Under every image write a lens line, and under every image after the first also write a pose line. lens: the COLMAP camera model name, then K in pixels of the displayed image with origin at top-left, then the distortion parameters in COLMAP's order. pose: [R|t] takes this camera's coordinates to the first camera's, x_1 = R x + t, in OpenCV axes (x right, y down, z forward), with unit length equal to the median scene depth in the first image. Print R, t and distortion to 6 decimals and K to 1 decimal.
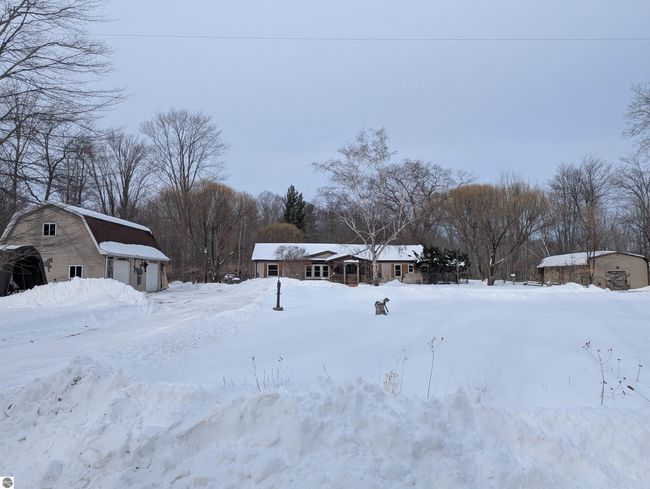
lens RADIAL K [[457.3, 0, 323.1], [0, 457.3, 242.7], [0, 0, 1]] dist [0.059139, -0.029722]
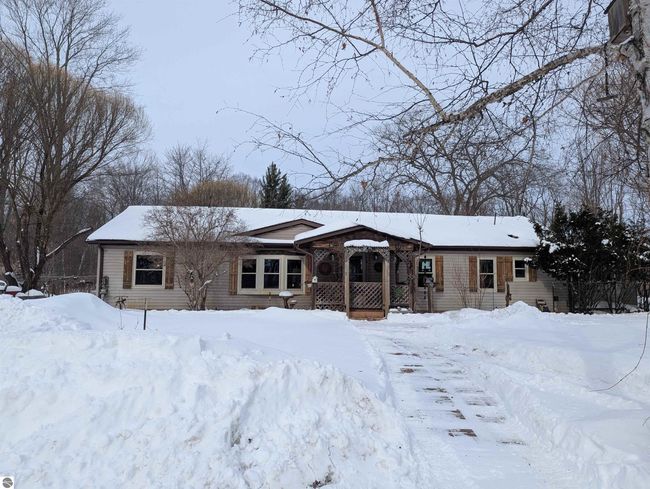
lens RADIAL K [[457.3, 0, 326.3], [0, 457.3, 243.9], [0, 0, 1]] dist [0.059139, -0.029722]
pose [[0.999817, 0.011243, 0.015452, 0.025498], [-0.011052, 0.999862, -0.012375, 0.042473], [-0.015589, 0.012202, 0.999804, 0.625701]]
